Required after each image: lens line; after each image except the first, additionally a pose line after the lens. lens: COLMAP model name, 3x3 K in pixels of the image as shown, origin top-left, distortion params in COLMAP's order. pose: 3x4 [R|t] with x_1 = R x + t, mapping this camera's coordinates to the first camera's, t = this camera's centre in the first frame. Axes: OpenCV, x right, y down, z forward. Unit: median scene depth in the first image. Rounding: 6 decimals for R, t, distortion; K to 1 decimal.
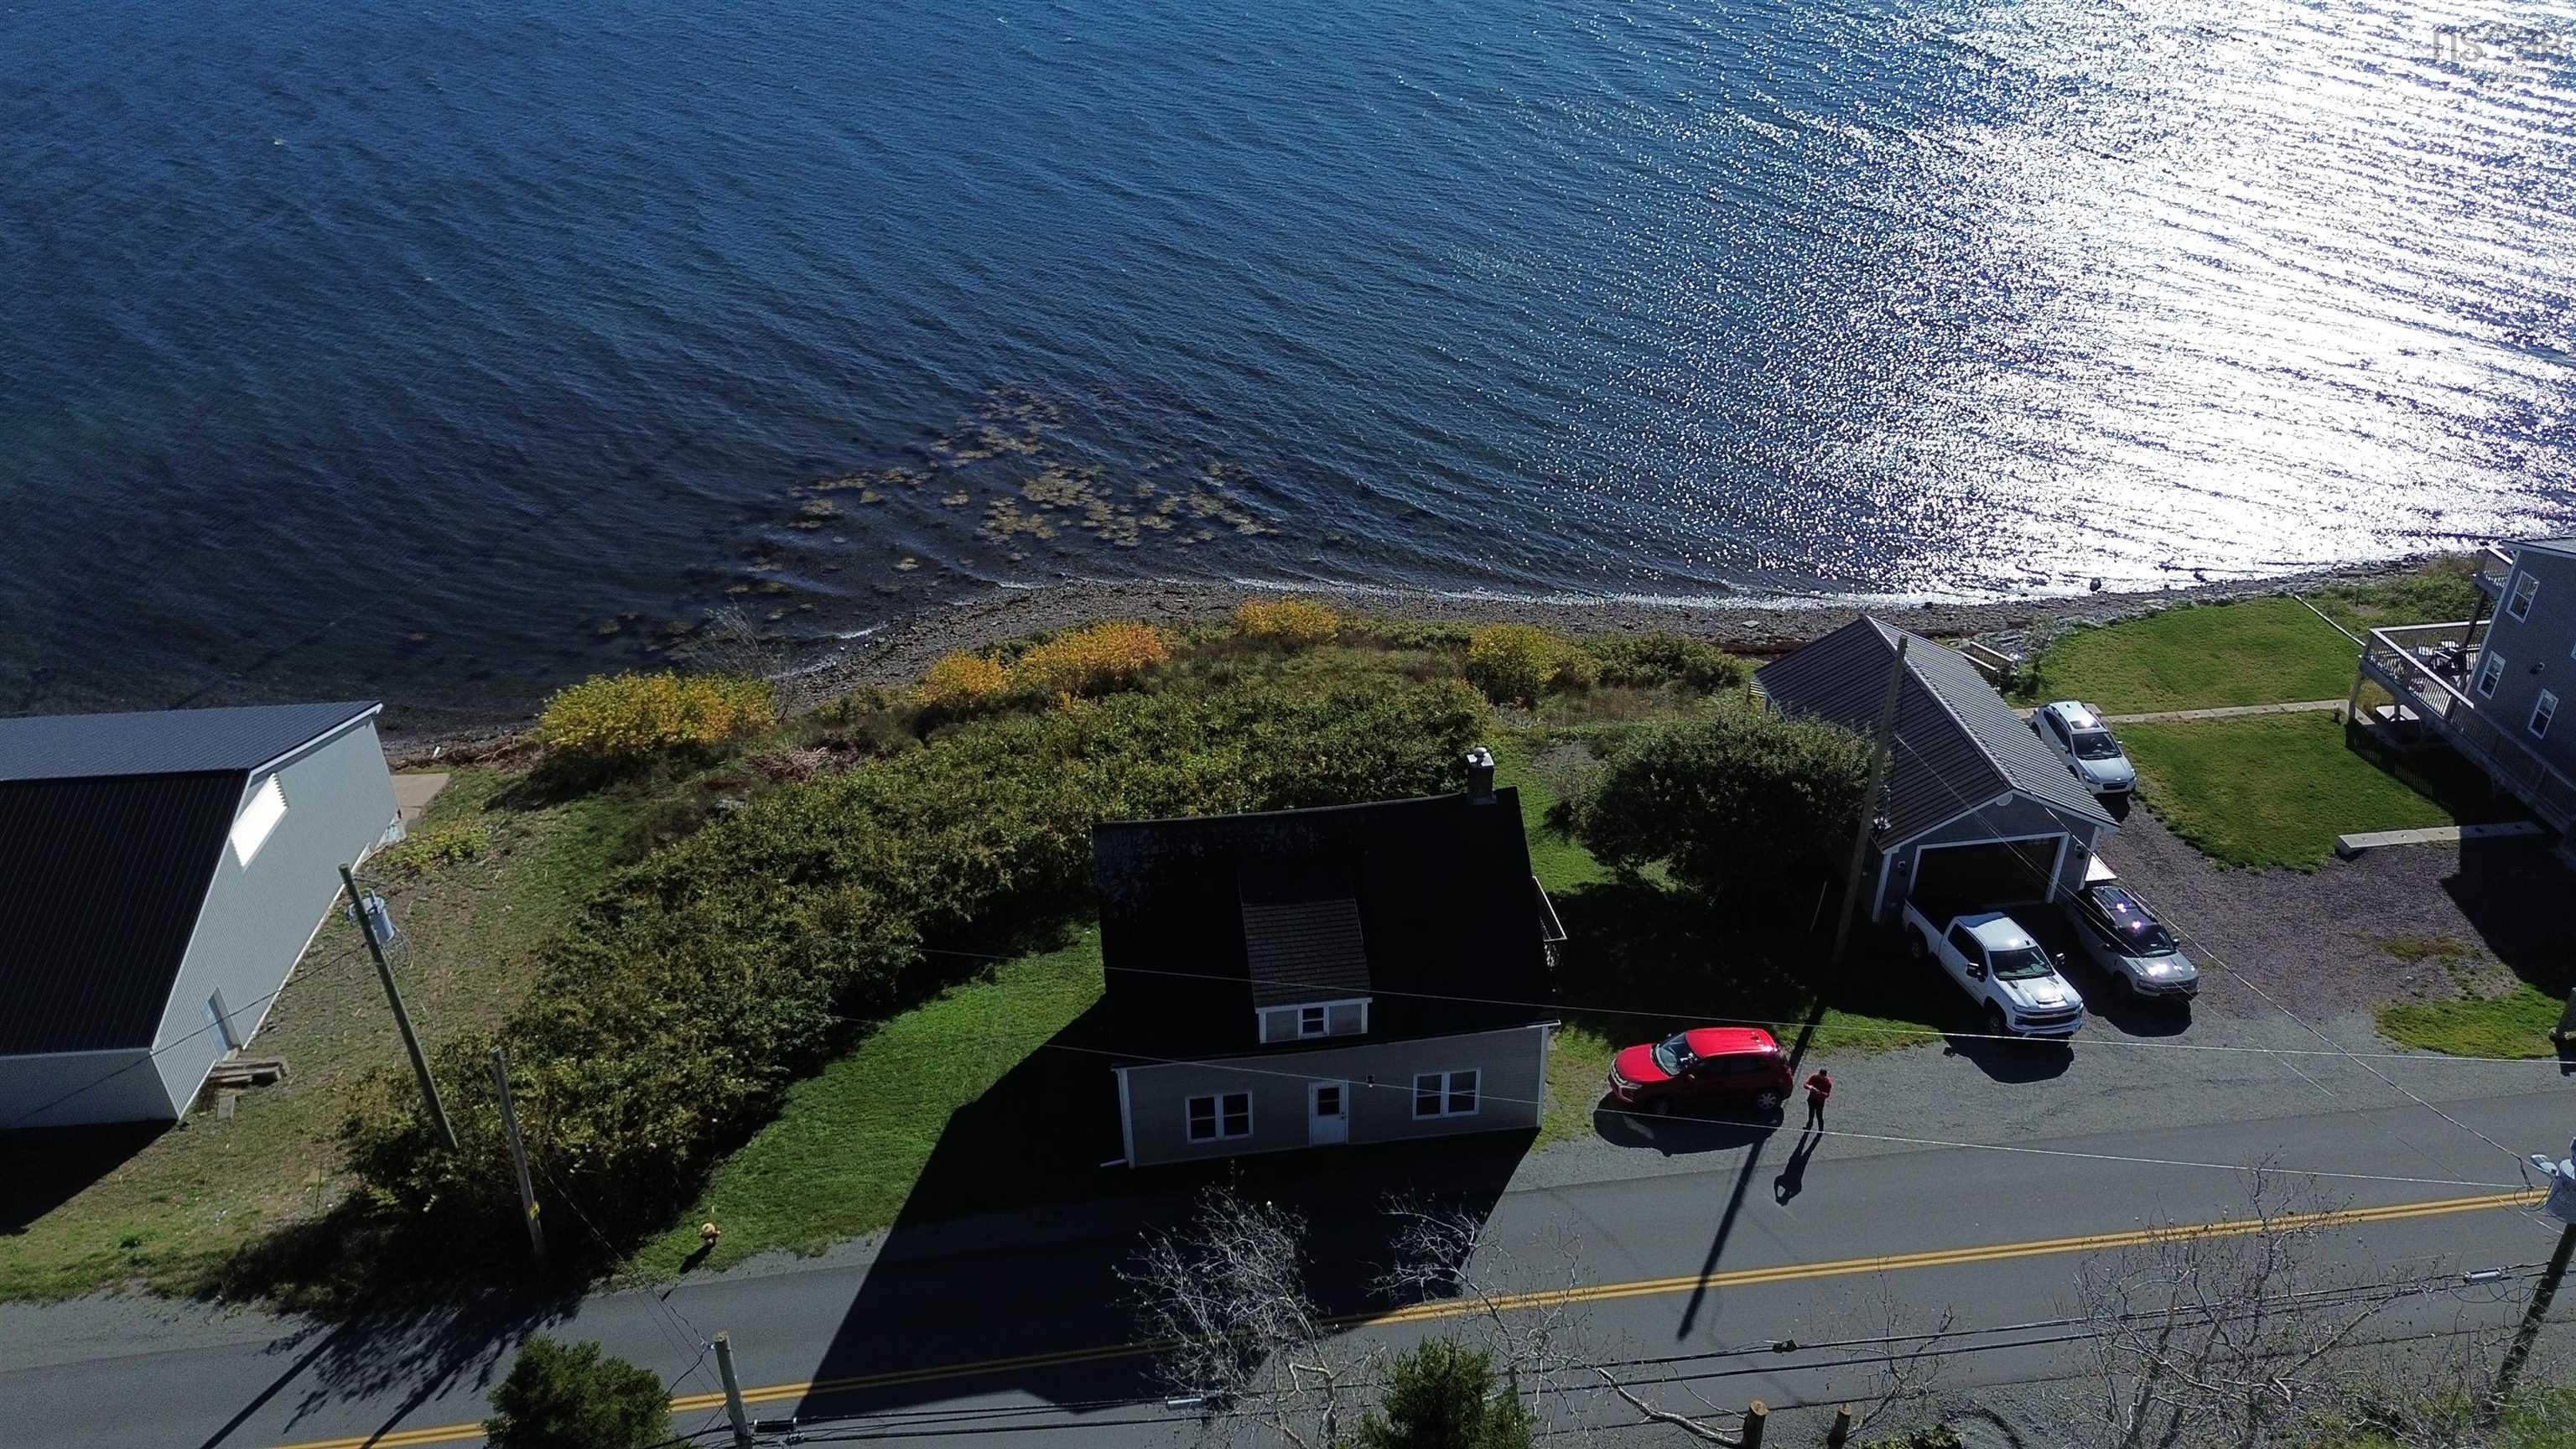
lens RADIAL K [[1829.1, 0, 1288.0], [0, 1829.1, 724.5], [0, 0, 1]] dist [0.229409, -0.508040]
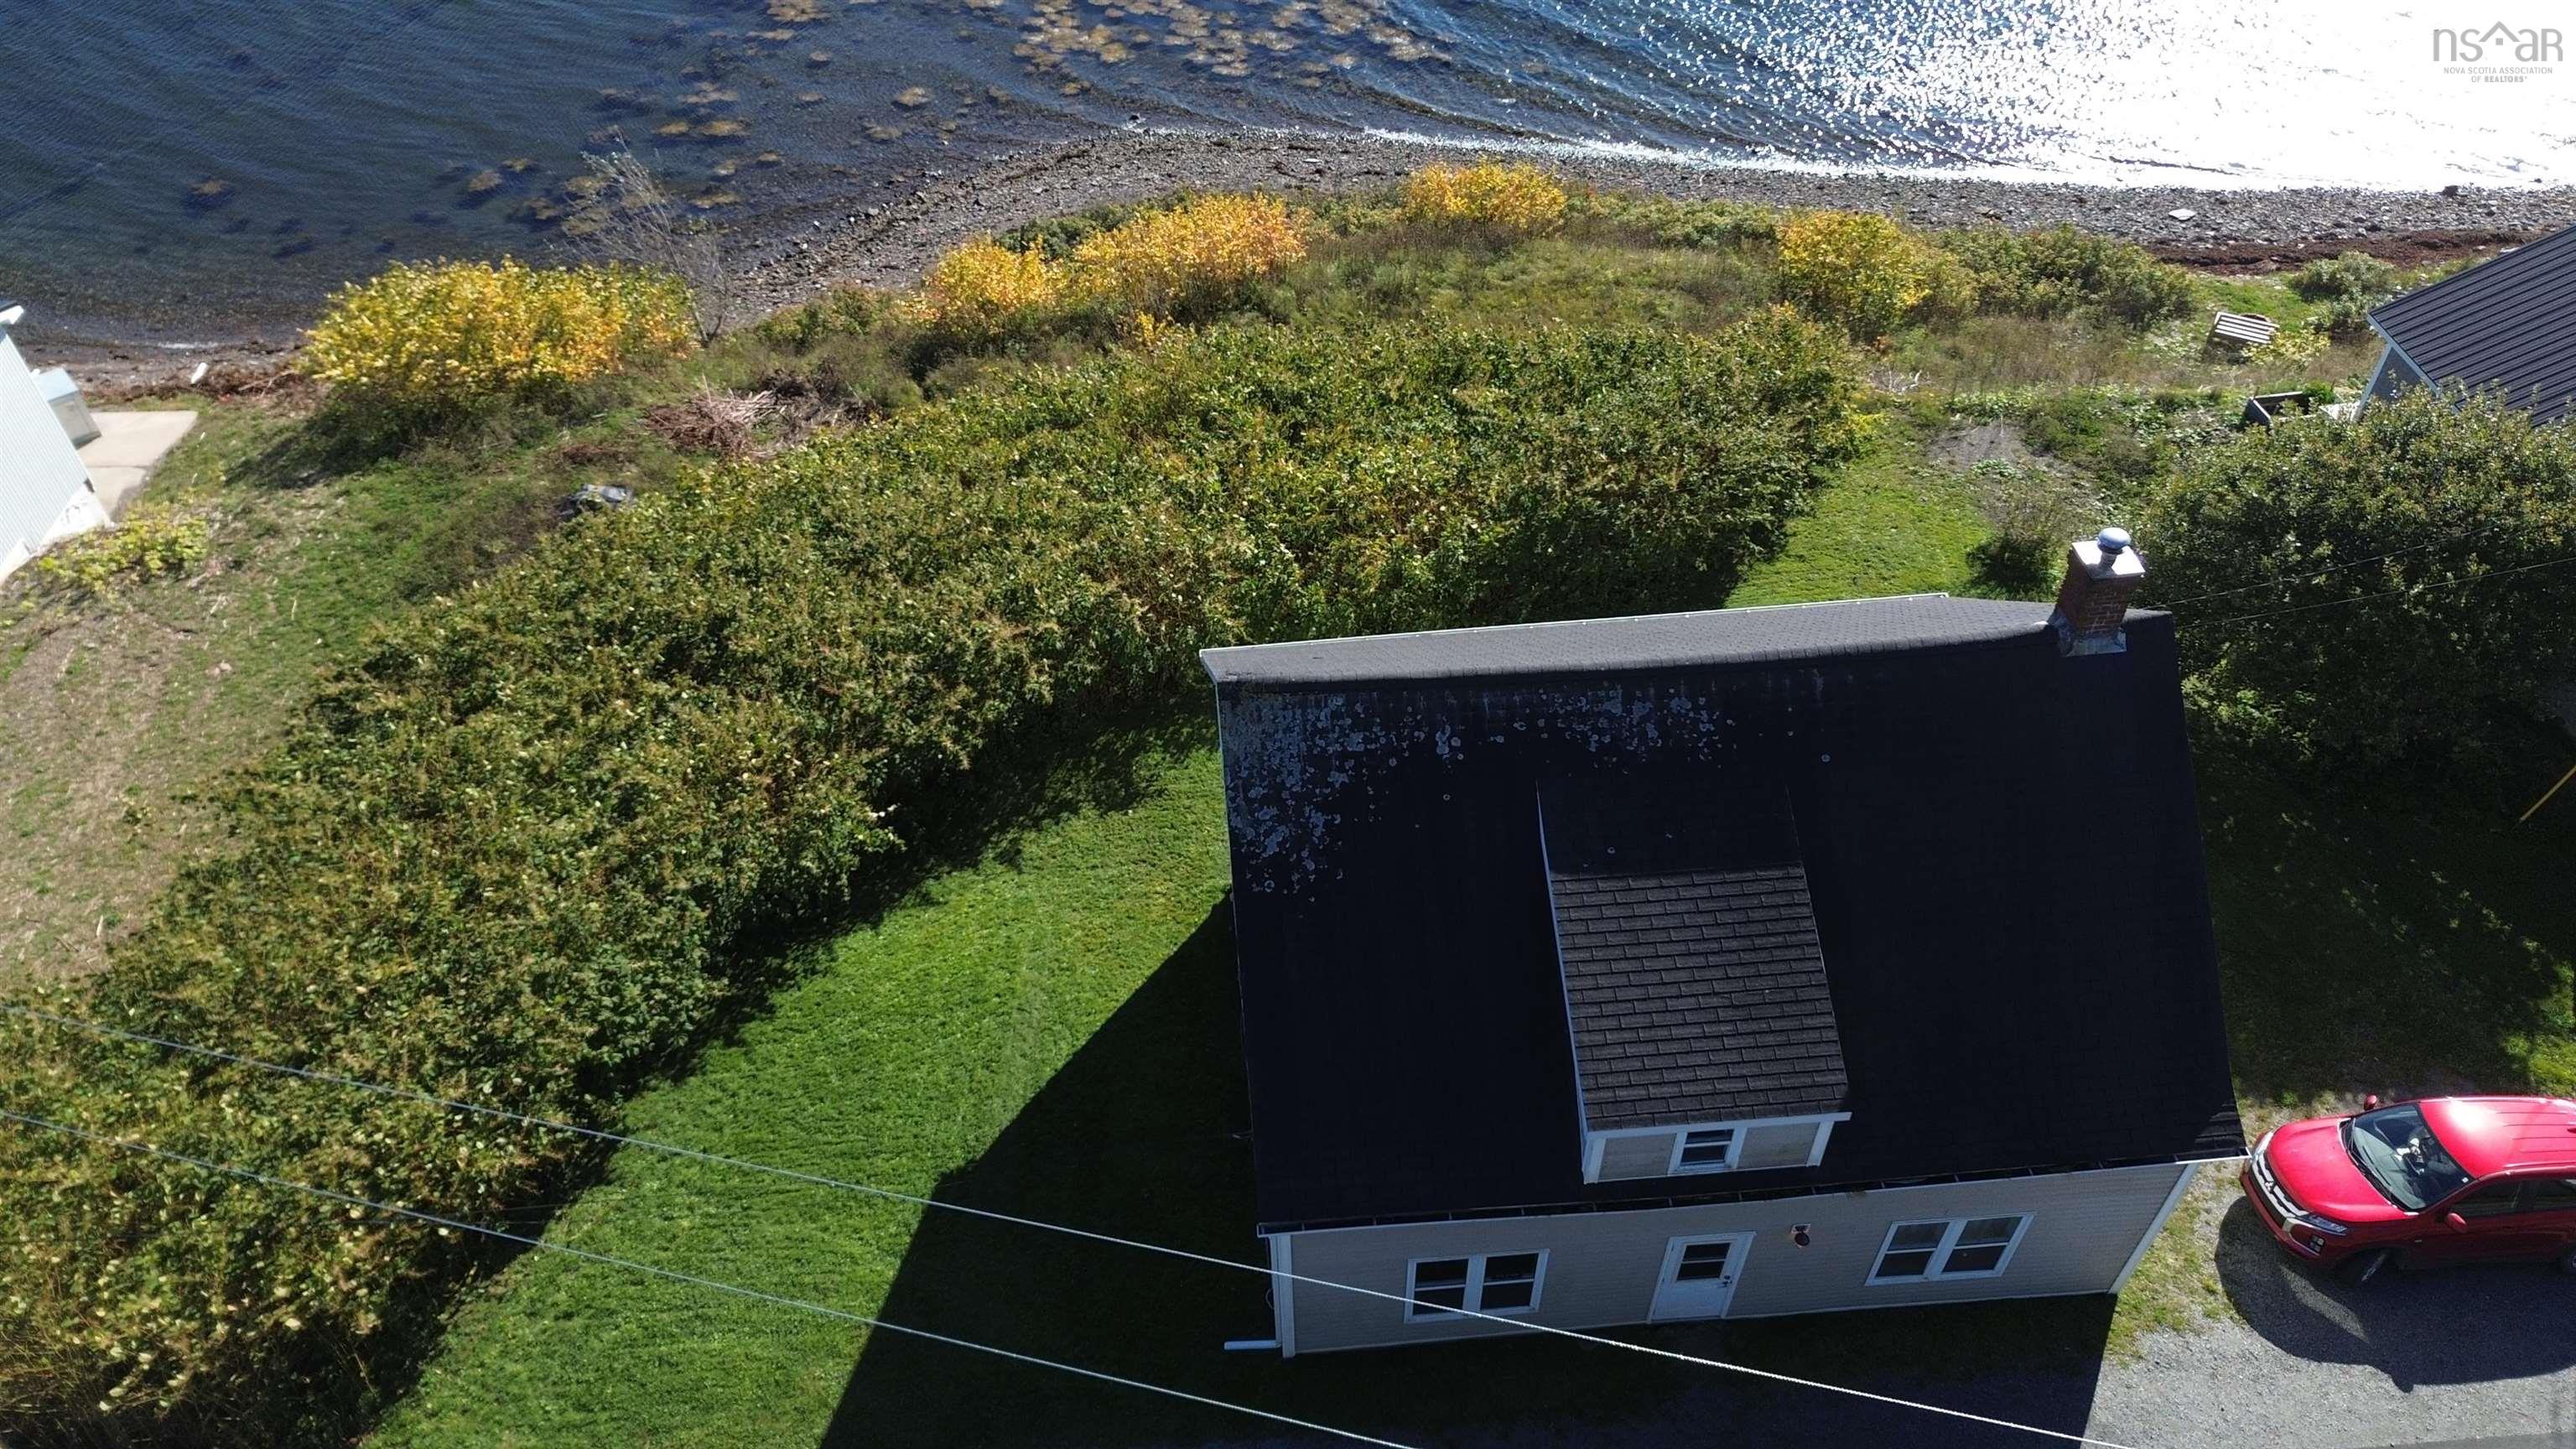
lens RADIAL K [[1809.8, 0, 1288.0], [0, 1809.8, 724.5], [0, 0, 1]] dist [0.085331, -0.088884]
pose [[0.998976, 0.033189, -0.030733, -0.053019], [-0.025278, 0.973063, 0.229149, -0.025893], [0.037510, -0.228138, 0.972906, 0.399690]]
